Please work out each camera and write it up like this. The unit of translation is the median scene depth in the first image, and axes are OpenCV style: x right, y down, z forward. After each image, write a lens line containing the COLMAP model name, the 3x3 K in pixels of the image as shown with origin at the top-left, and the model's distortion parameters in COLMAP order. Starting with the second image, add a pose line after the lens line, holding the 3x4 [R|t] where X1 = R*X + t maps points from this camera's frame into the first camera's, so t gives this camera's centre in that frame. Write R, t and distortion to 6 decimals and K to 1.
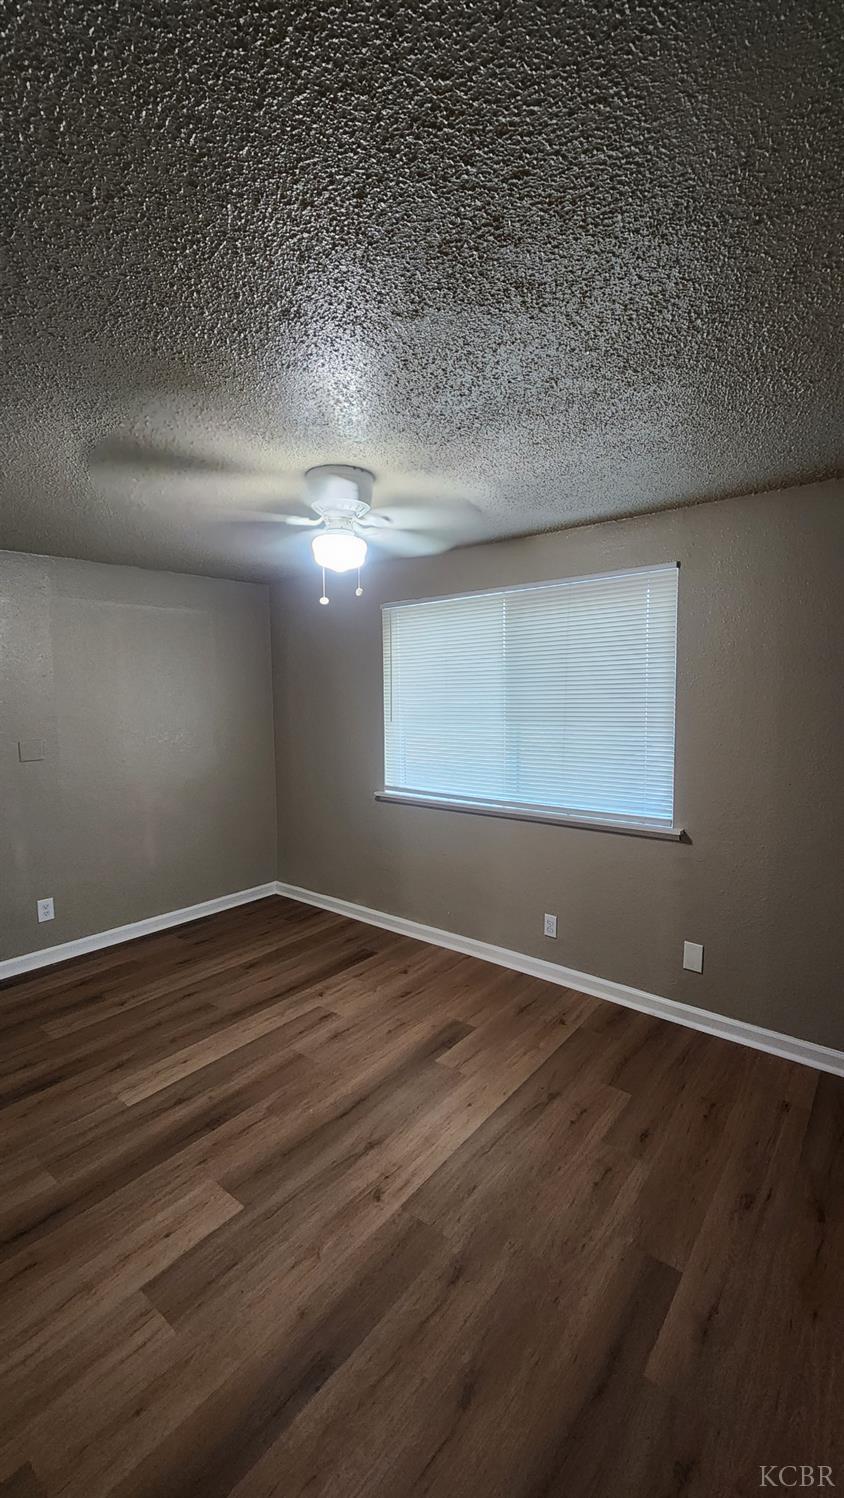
lens RADIAL K [[613.1, 0, 420.8], [0, 613.1, 747.4], [0, 0, 1]] dist [-0.000904, -0.001403]
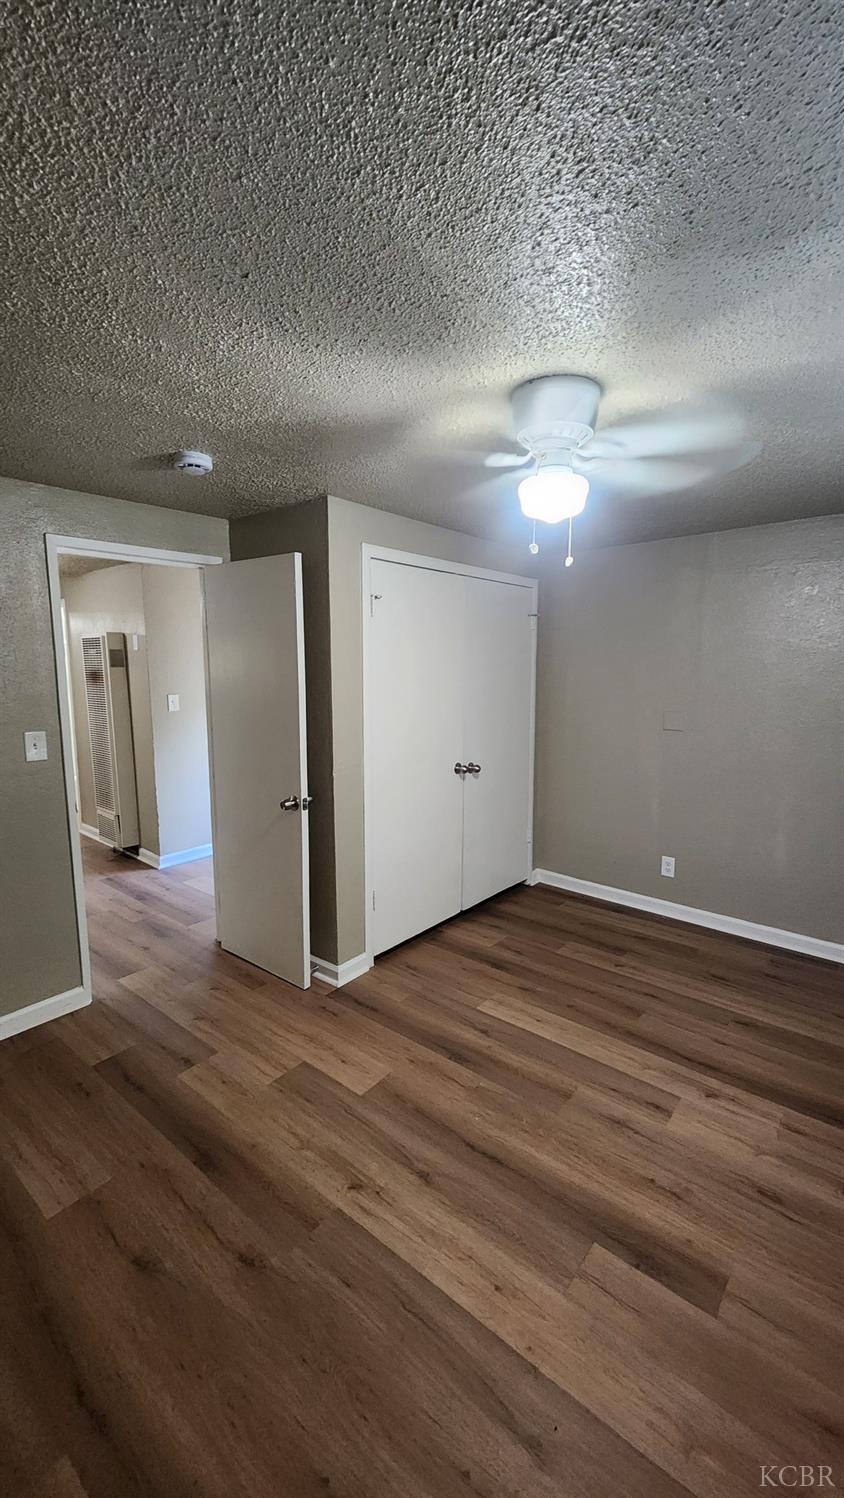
lens RADIAL K [[613.1, 0, 433.0], [0, 613.1, 744.6], [0, 0, 1]] dist [-0.000904, -0.001403]
pose [[0.003413, 0.147014, -0.989129, 0.591708], [-0.092206, 0.984967, 0.146077, -0.089507], [0.995734, 0.090705, 0.016917, 0.775107]]
